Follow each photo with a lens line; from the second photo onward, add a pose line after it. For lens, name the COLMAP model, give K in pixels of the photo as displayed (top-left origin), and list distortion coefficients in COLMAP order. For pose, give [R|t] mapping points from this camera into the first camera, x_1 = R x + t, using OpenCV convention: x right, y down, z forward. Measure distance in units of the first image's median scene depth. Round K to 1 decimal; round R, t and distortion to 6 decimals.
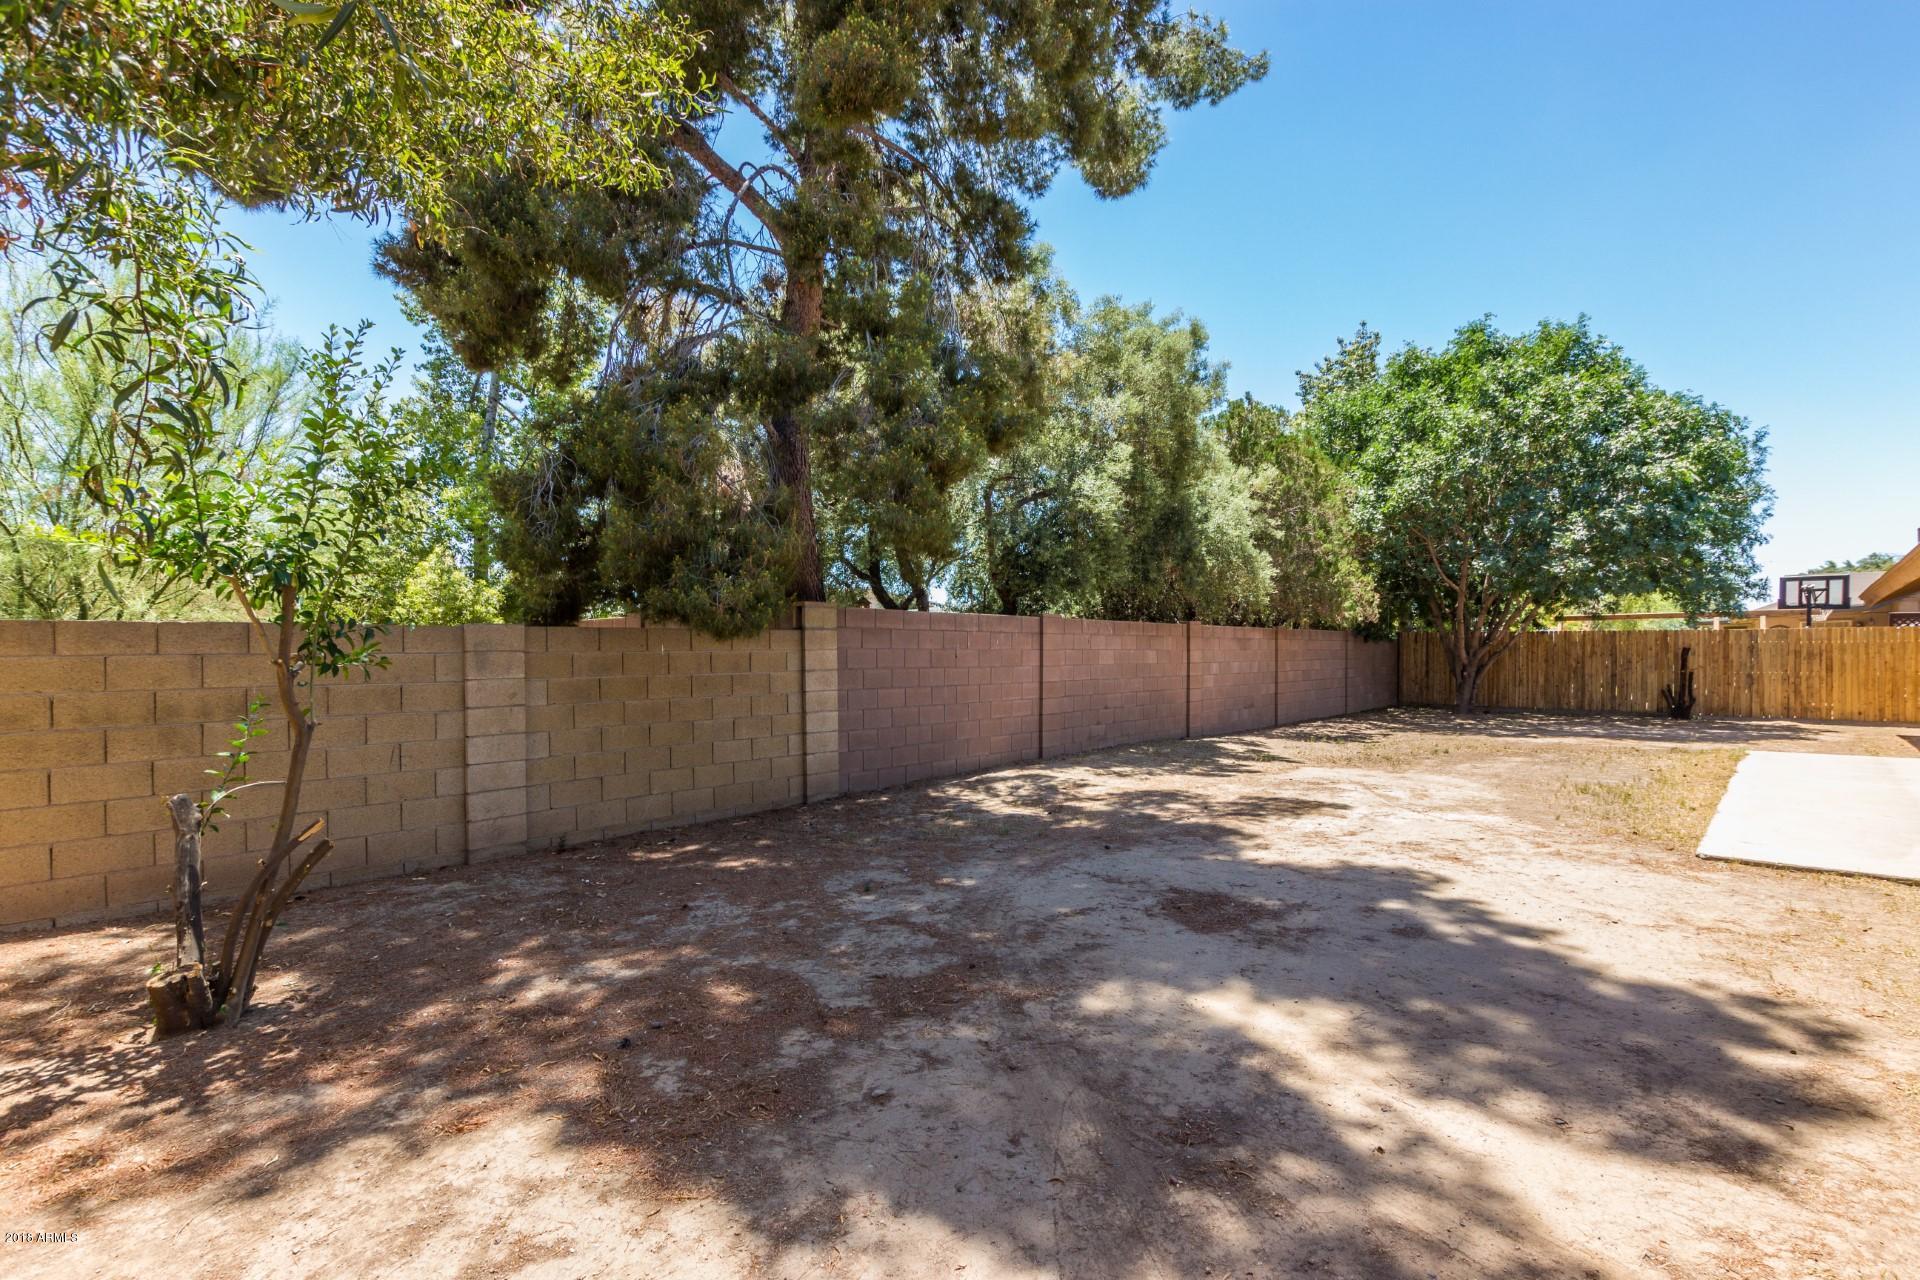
lens RADIAL K [[895.2, 0, 960.0], [0, 895.2, 647.0], [0, 0, 1]] dist [0.011497, -0.000281]
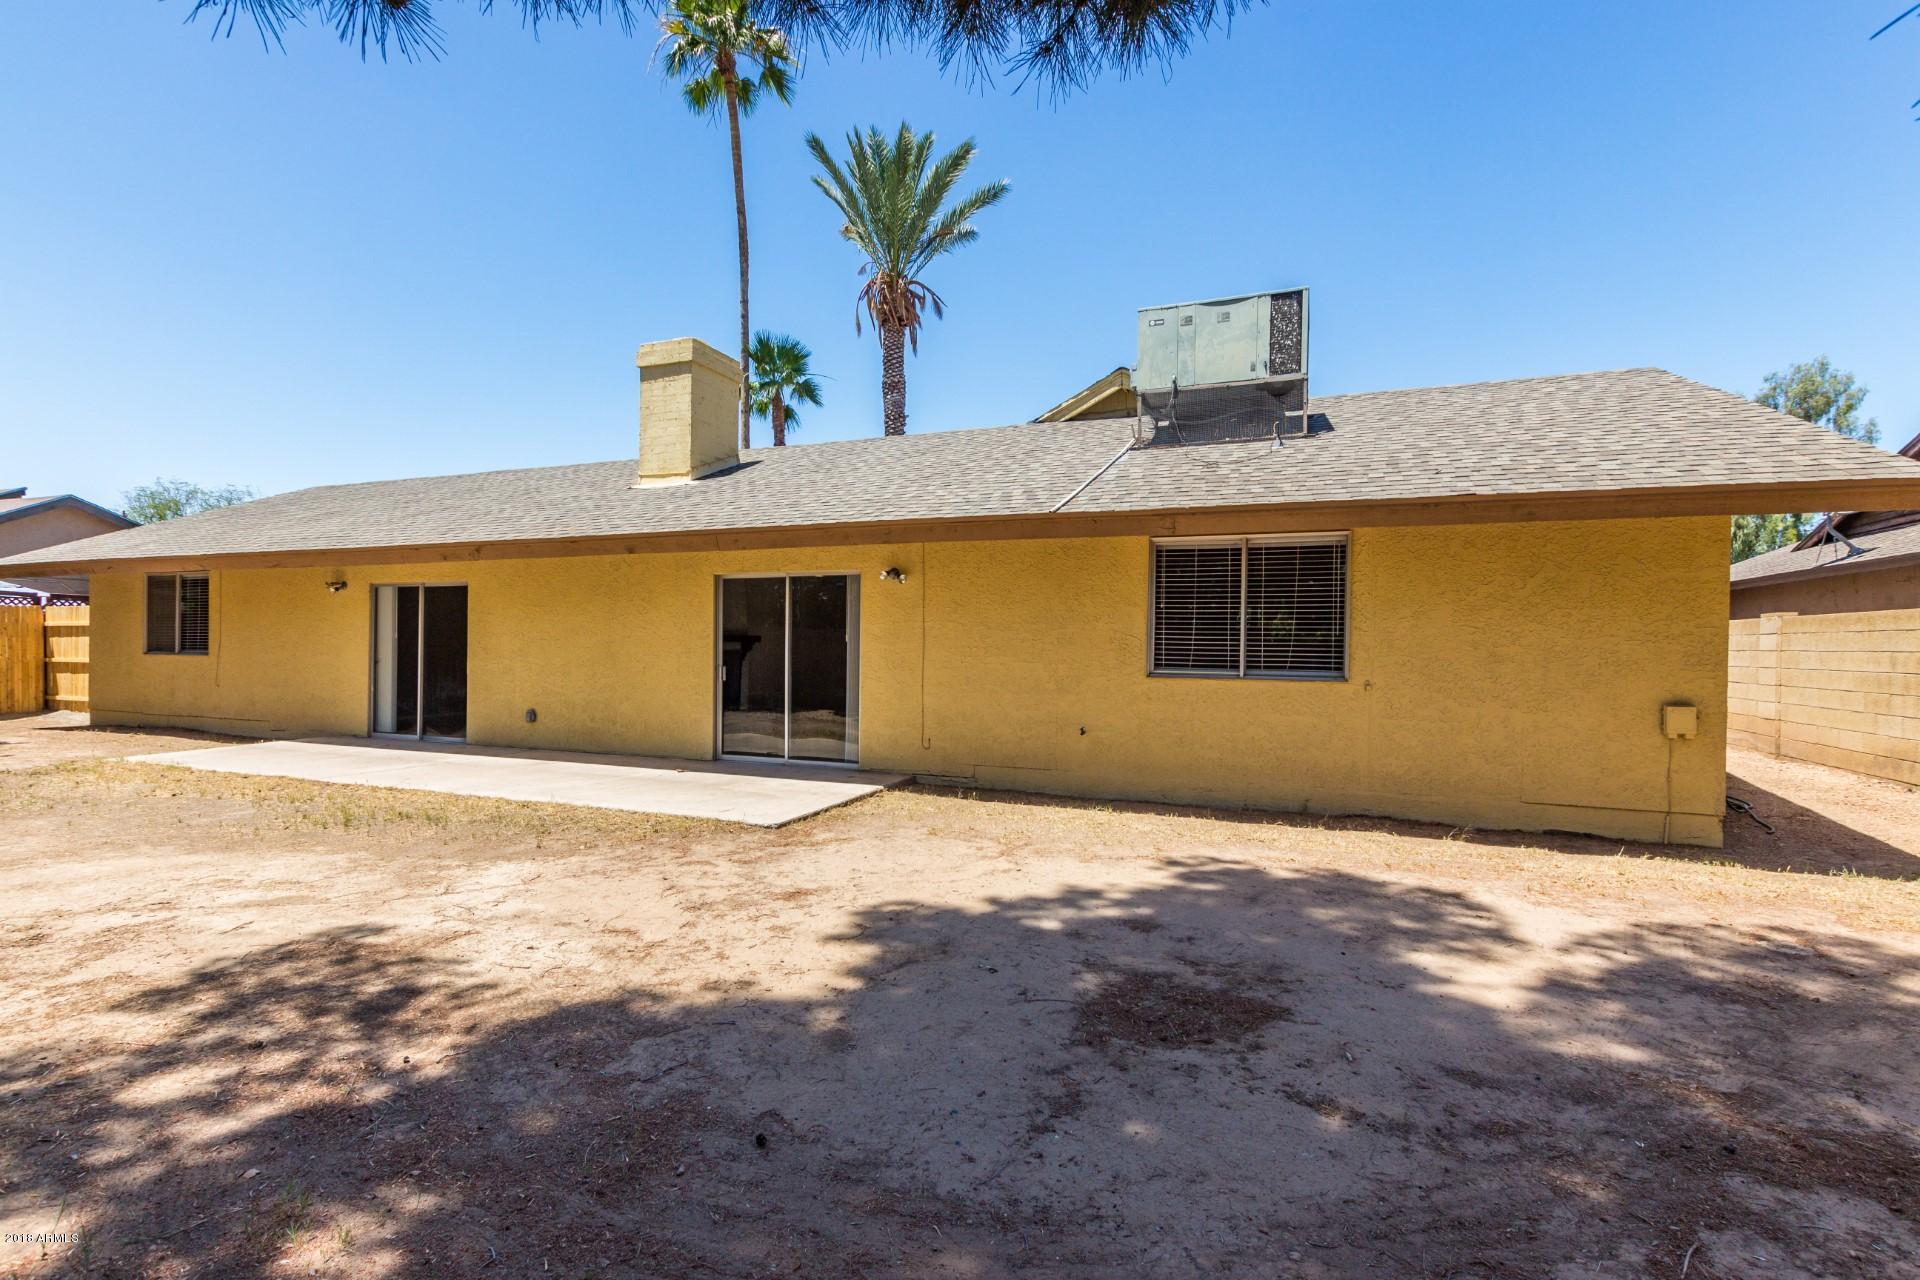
lens RADIAL K [[895.2, 0, 959.3], [0, 895.2, 643.2], [0, 0, 1]] dist [0.011497, -0.000281]
pose [[-0.378854, -0.002450, 0.925453, -0.300123], [-0.012026, 0.999925, -0.002276, 0.016910], [-0.925378, -0.011992, -0.378855, 1.452463]]
